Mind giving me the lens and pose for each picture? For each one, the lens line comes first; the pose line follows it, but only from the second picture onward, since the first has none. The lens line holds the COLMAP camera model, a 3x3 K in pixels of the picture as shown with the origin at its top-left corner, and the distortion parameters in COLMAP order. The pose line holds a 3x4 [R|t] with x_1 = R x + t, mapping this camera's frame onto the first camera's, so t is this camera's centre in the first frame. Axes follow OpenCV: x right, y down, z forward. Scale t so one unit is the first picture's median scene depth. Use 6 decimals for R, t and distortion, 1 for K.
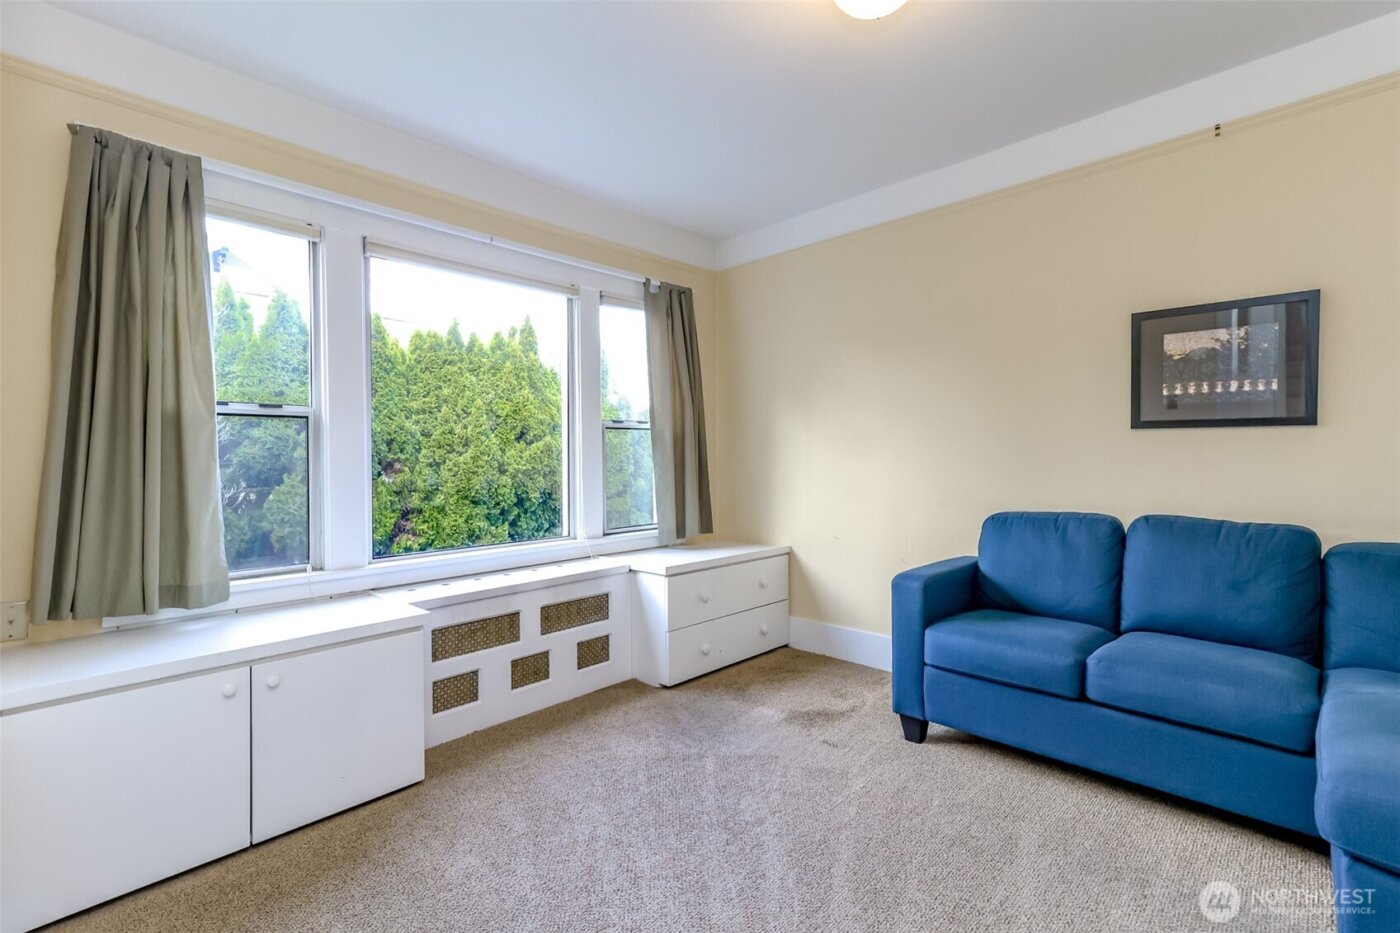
lens RADIAL K [[634.0, 0, 695.1], [0, 634.0, 463.8], [0, 0, 1]] dist [0.023683, -0.000004]
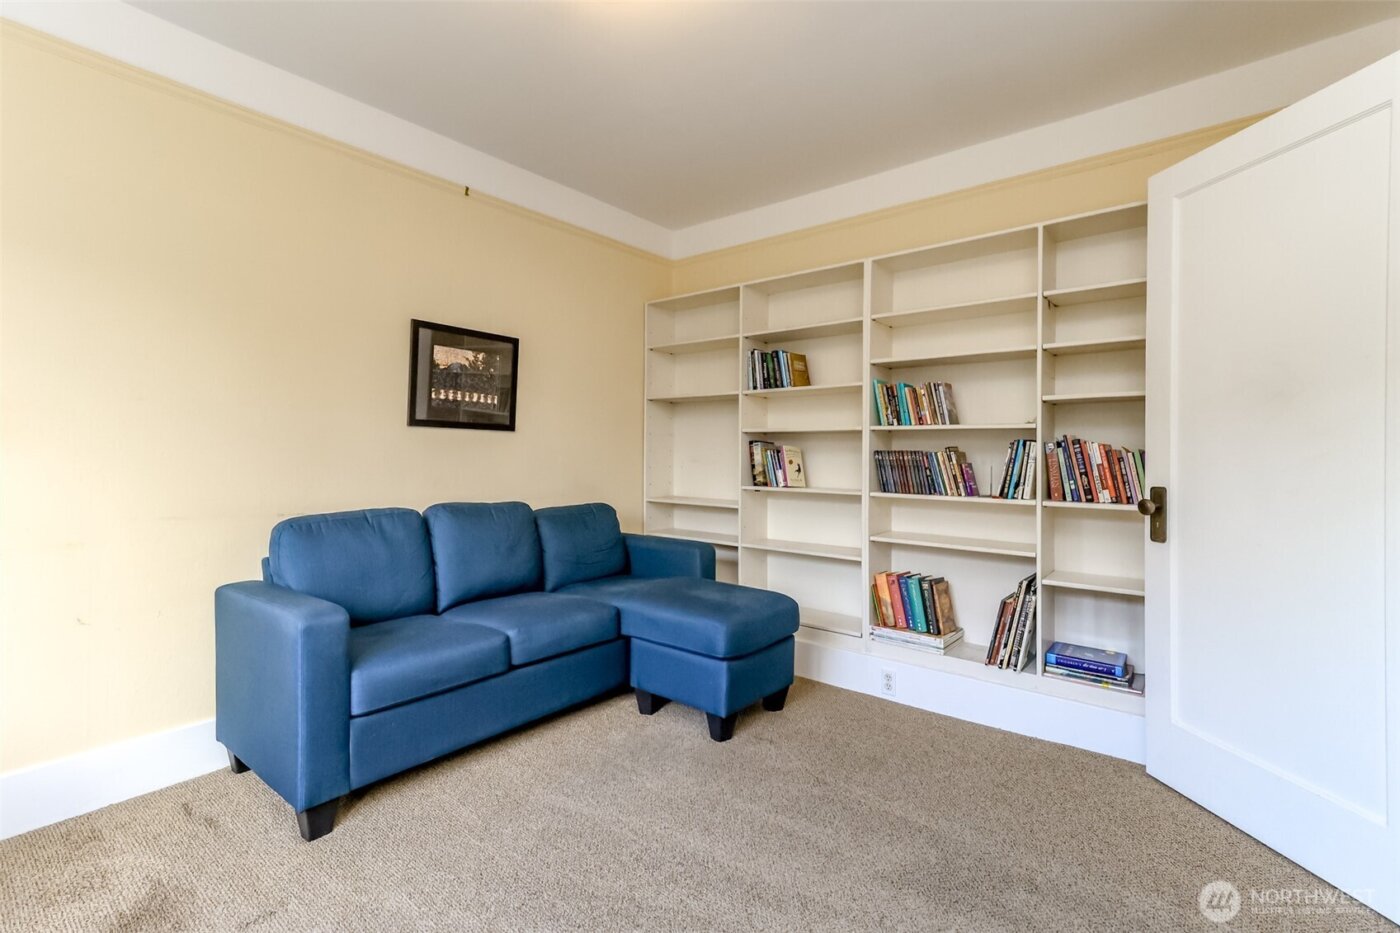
lens RADIAL K [[634.0, 0, 694.8], [0, 634.0, 457.6], [0, 0, 1]] dist [0.023683, -0.000004]
pose [[-0.083071, -0.000407, 0.996544, -0.447400], [0.002563, 0.999997, 0.000622, -0.000432], [-0.996540, 0.002605, -0.083069, 0.649446]]
